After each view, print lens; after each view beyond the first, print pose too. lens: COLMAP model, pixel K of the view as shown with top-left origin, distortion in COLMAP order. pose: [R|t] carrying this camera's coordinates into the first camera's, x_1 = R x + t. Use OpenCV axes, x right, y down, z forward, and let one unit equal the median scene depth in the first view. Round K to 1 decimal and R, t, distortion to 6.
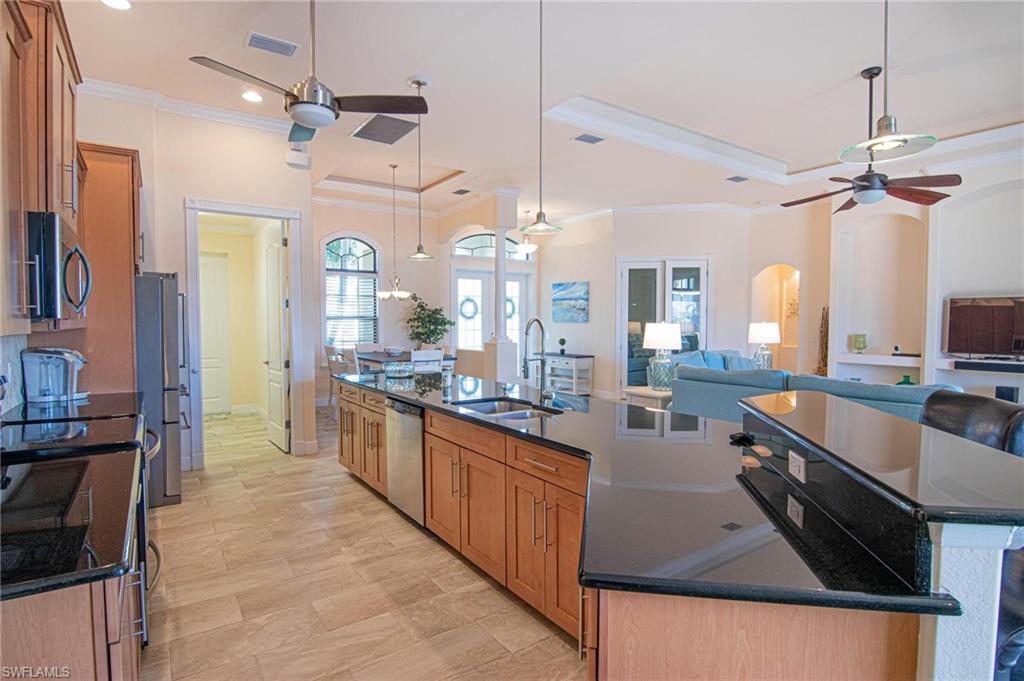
lens RADIAL K [[520.1, 0, 507.6], [0, 520.1, 343.4], [0, 0, 1]] dist [-0.003141, -0.012949]
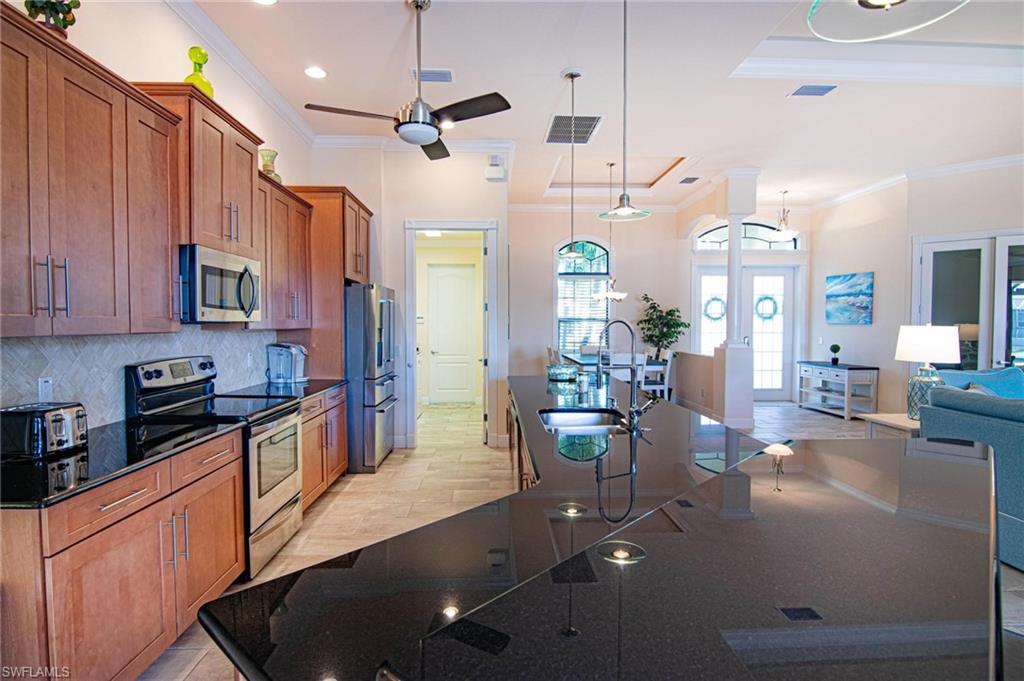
lens RADIAL K [[520.1, 0, 507.6], [0, 520.1, 343.4], [0, 0, 1]] dist [-0.003141, -0.012949]
pose [[0.841712, 0.019611, -0.539570, 0.138018], [-0.021721, 0.999761, 0.002454, -0.002585], [0.539489, 0.009654, 0.841937, 0.069543]]
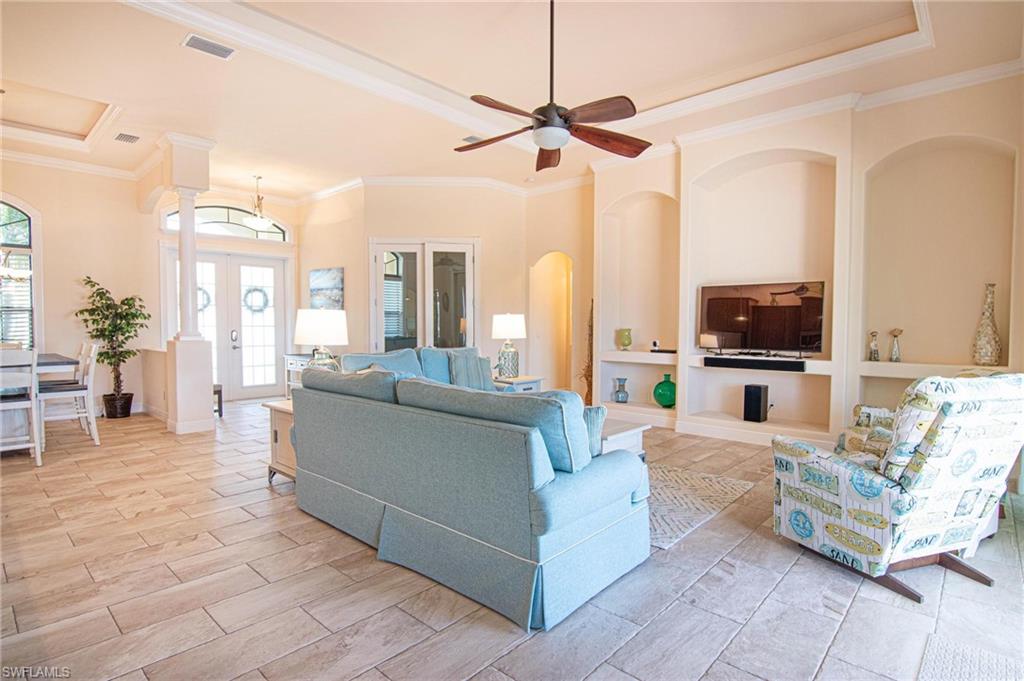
lens RADIAL K [[520.1, 0, 507.6], [0, 520.1, 343.4], [0, 0, 1]] dist [-0.003141, -0.012949]
pose [[0.976445, -0.007040, 0.215651, 0.278117], [0.008156, 0.999958, -0.004282, 0.009329], [-0.215611, 0.005940, 0.976461, 0.164309]]
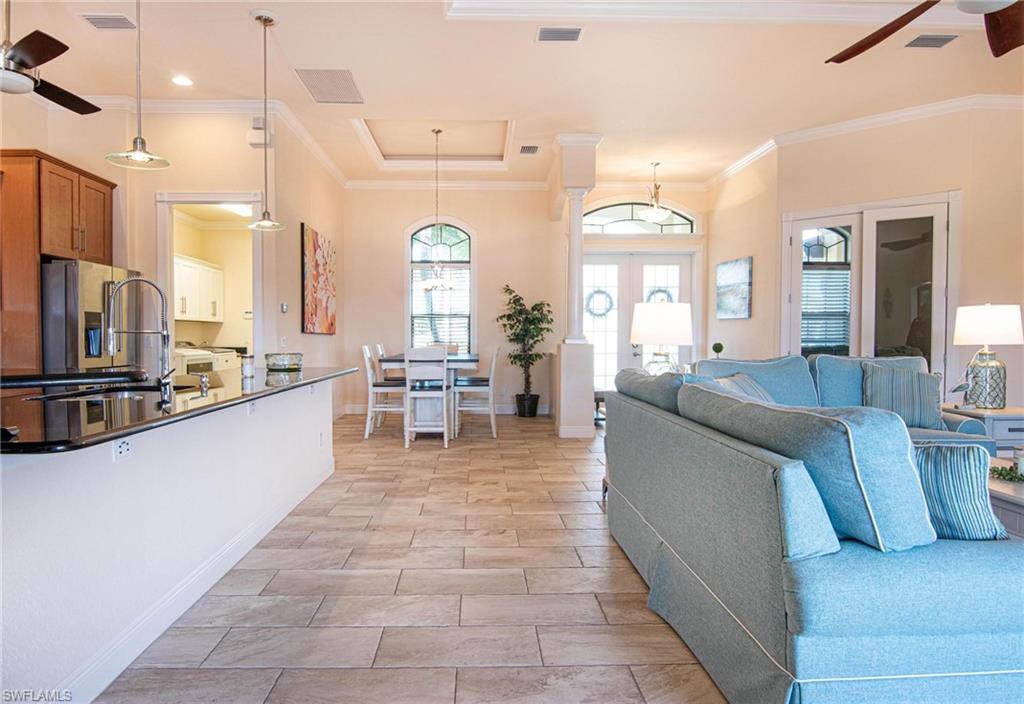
lens RADIAL K [[615.7, 0, 491.0], [0, 615.7, 355.4], [0, 0, 1]] dist [0.007875, -0.025542]
pose [[0.835741, 0.018654, -0.548807, 0.371490], [-0.024186, 0.999703, -0.002851, 0.020338], [0.548591, 0.015656, 0.835944, 0.201292]]
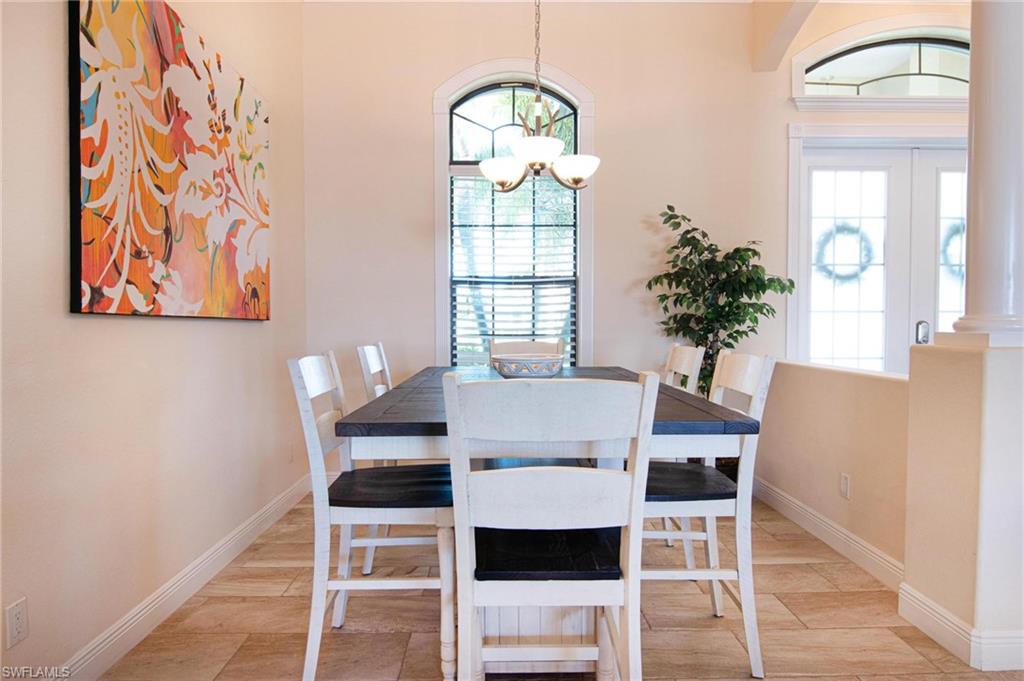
lens RADIAL K [[603.9, 0, 513.6], [0, 603.9, 338.0], [0, 0, 1]] dist [-0.003014, -0.000893]
pose [[0.834216, 0.013134, -0.551282, -0.043999], [-0.021217, 0.999741, -0.008288, 0.001039], [0.551030, 0.018611, 0.834278, 0.667130]]
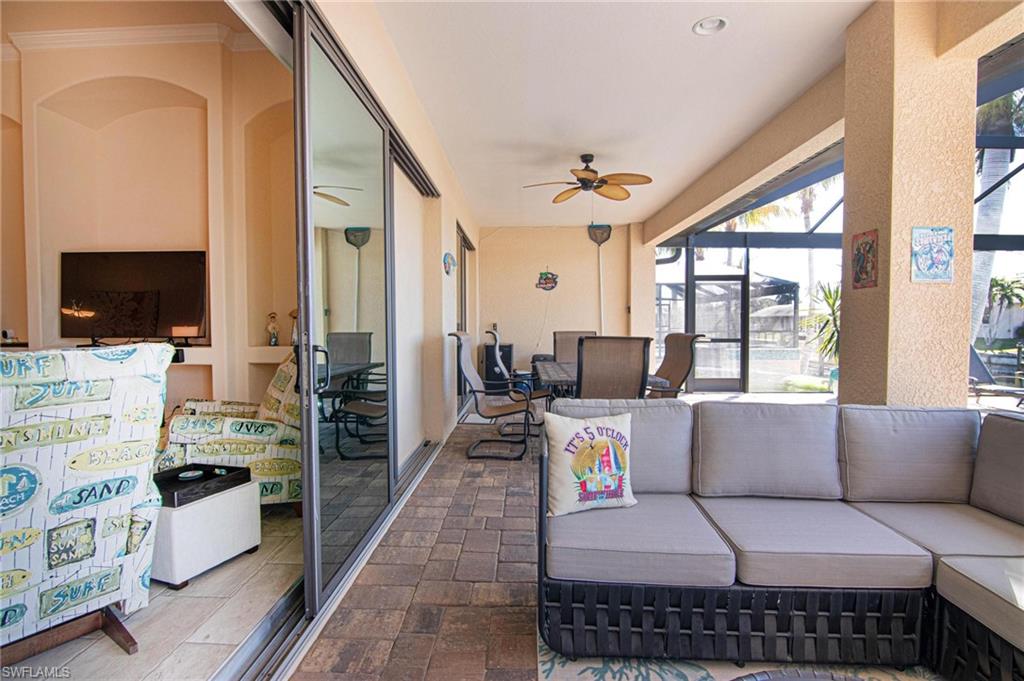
lens RADIAL K [[520.1, 0, 507.6], [0, 520.1, 343.4], [0, 0, 1]] dist [-0.003141, -0.012949]
pose [[0.593672, -0.034789, 0.803955, 0.547019], [0.038952, 0.999136, 0.014472, 0.030566], [-0.803764, 0.022724, 0.594515, 0.147984]]
